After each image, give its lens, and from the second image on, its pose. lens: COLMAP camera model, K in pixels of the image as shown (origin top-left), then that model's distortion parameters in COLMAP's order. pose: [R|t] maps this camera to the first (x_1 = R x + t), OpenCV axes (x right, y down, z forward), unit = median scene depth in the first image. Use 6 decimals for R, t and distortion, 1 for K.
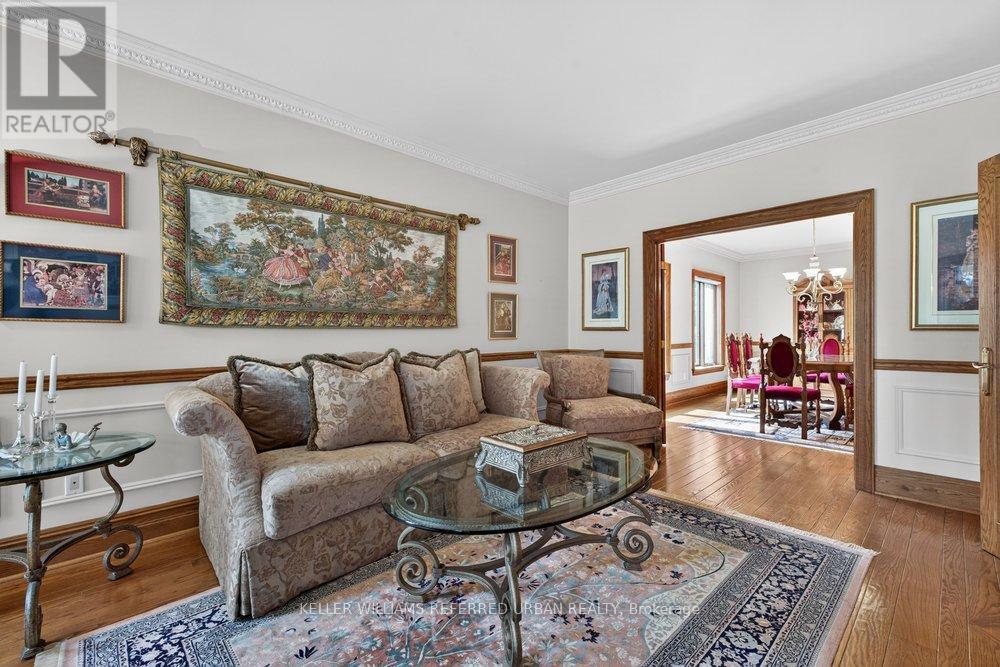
lens RADIAL K [[434.0, 0, 500.0], [0, 434.0, 333.5], [0, 0, 1]] dist [0.002828, 0.000245]
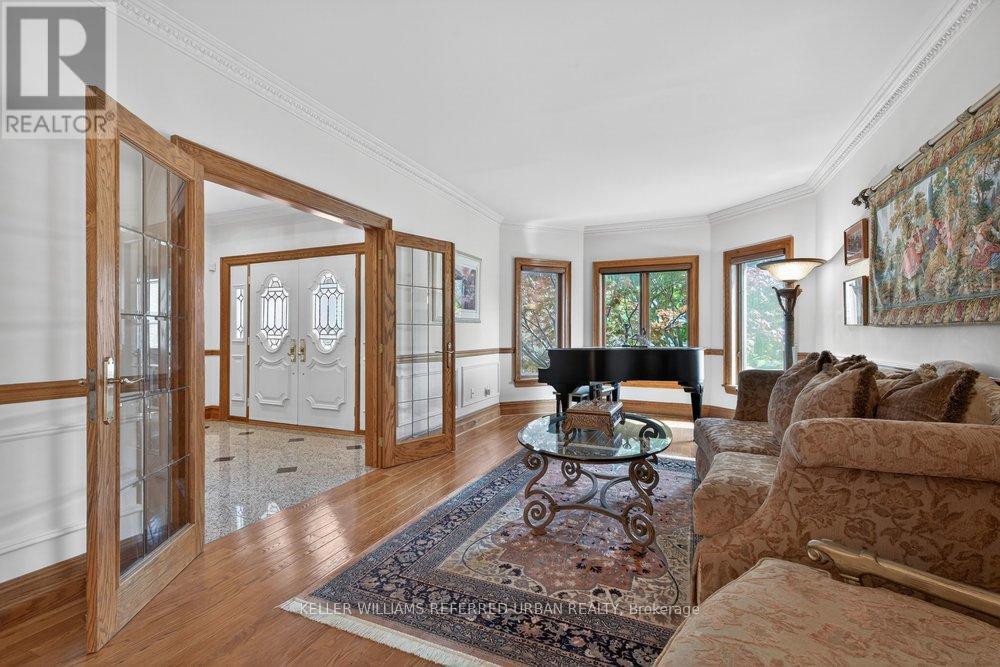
lens RADIAL K [[434.0, 0, 500.0], [0, 434.0, 333.5], [0, 0, 1]] dist [0.002828, 0.000245]
pose [[-0.920832, 0.005358, -0.389923, 0.842908], [0.006987, 0.999972, -0.002760, -0.001806], [0.389897, -0.005266, -0.920843, 2.004907]]
